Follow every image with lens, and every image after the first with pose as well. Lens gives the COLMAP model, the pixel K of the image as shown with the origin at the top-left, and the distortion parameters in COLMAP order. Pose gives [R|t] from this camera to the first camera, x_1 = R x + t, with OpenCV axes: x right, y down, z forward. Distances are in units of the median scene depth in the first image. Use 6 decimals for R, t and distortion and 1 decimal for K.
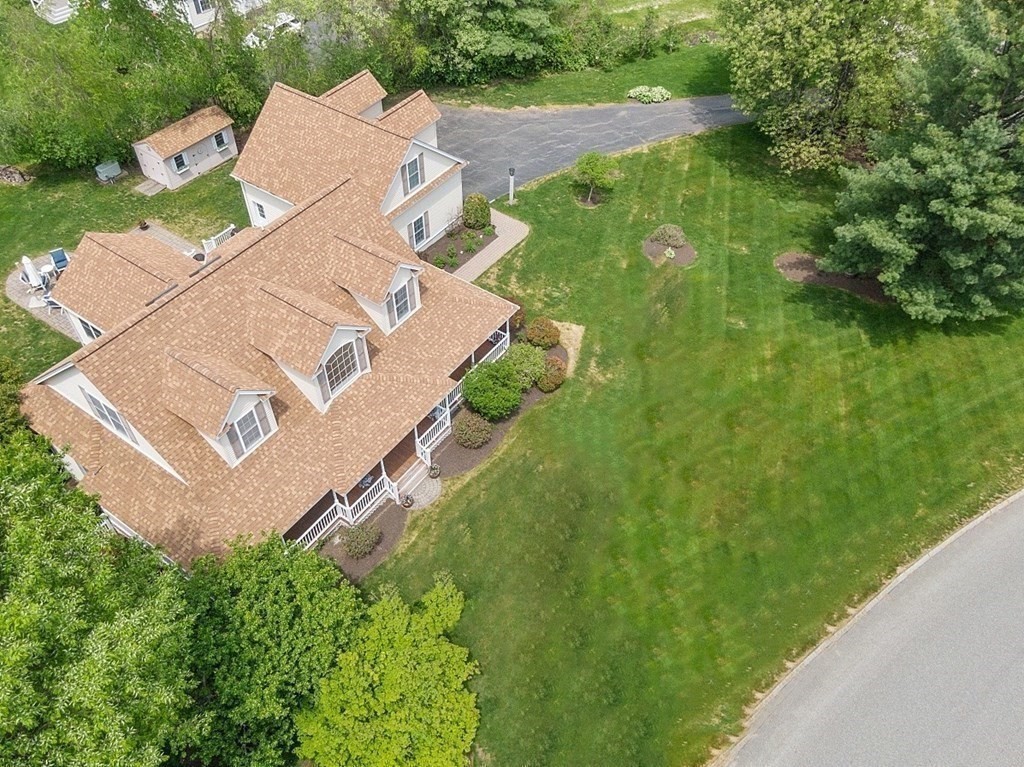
lens RADIAL K [[826.2, 0, 511.5], [0, 826.2, 378.5], [0, 0, 1]] dist [0.009697, -0.005009]
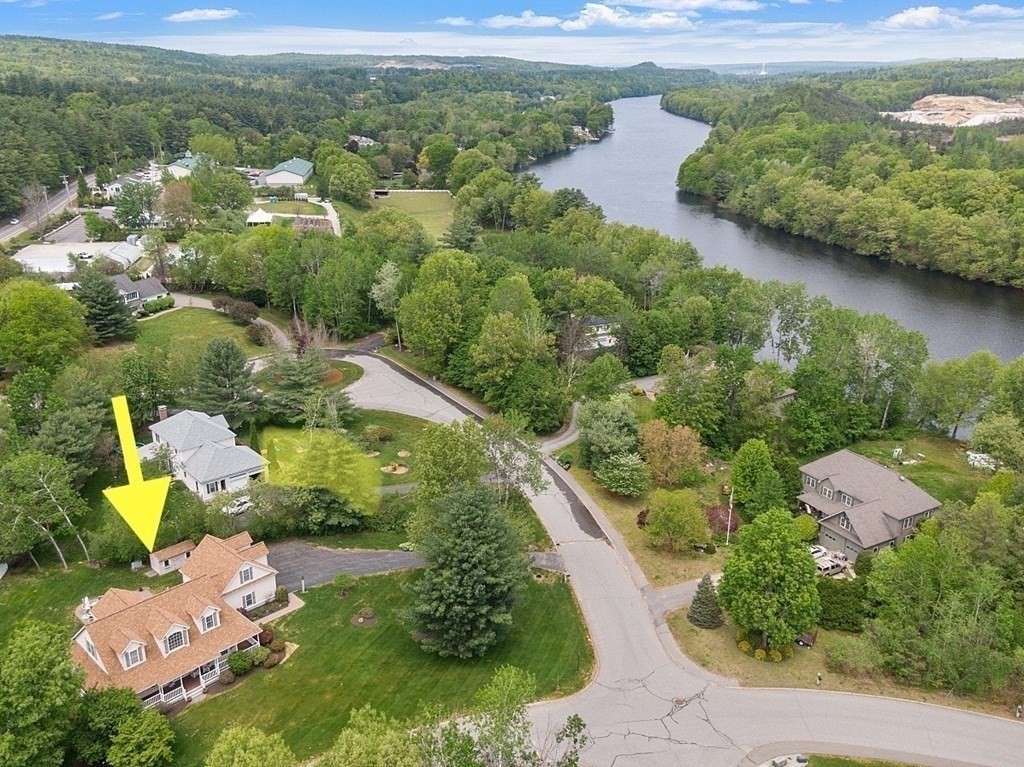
lens RADIAL K [[826.2, 0, 511.5], [0, 826.2, 378.5], [0, 0, 1]] dist [0.009697, -0.005009]
pose [[0.991671, 0.047067, -0.119891, 0.869868], [-0.098259, 0.878276, -0.467948, 0.290815], [0.083273, 0.475831, 0.875586, -1.272936]]
